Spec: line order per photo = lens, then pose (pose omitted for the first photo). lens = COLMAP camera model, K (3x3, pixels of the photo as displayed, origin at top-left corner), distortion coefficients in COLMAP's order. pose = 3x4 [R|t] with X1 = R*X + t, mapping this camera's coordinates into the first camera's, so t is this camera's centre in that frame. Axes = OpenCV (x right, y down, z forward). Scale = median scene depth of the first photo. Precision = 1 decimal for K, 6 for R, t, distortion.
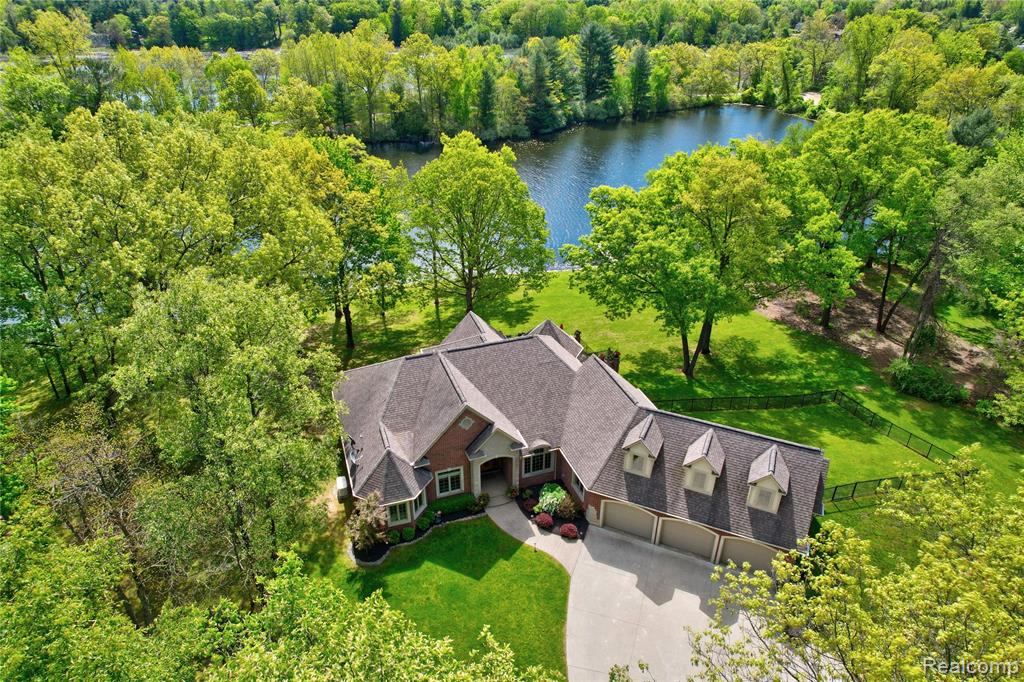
lens RADIAL K [[637.8, 0, 500.9], [0, 637.8, 339.4], [0, 0, 1]] dist [-0.081214, 0.071648]
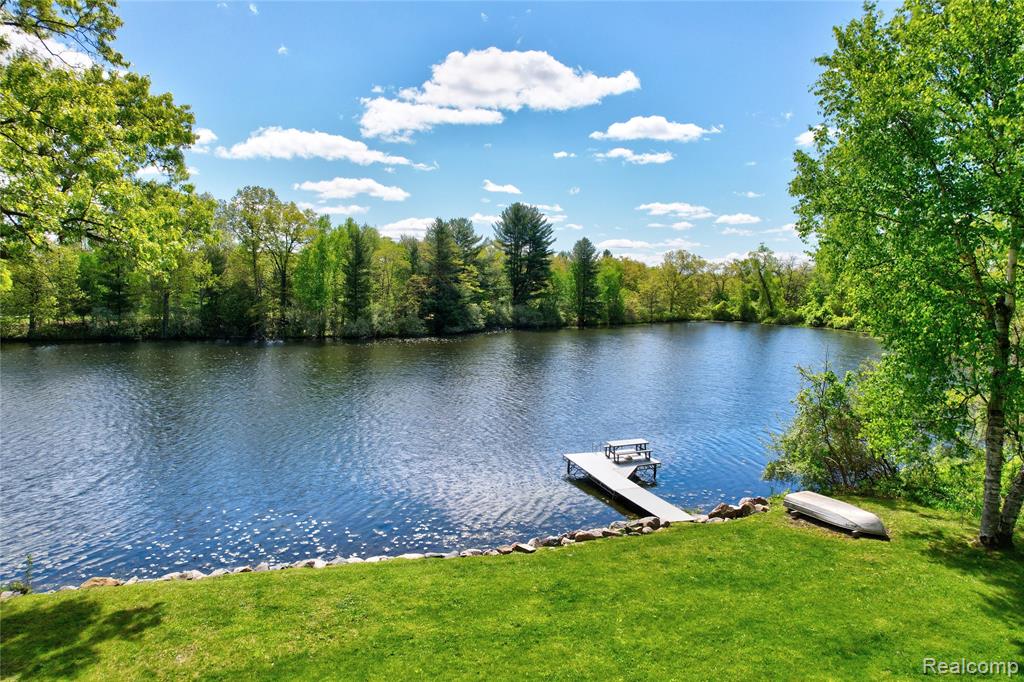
lens RADIAL K [[640.9, 0, 499.4], [0, 640.9, 343.1], [0, 0, 1]] dist [-0.063148, 0.051475]
pose [[0.994243, 0.008939, 0.106776, 0.049301], [0.036050, 0.910512, -0.411908, -0.047852], [-0.100903, 0.413386, 0.904948, 0.418148]]
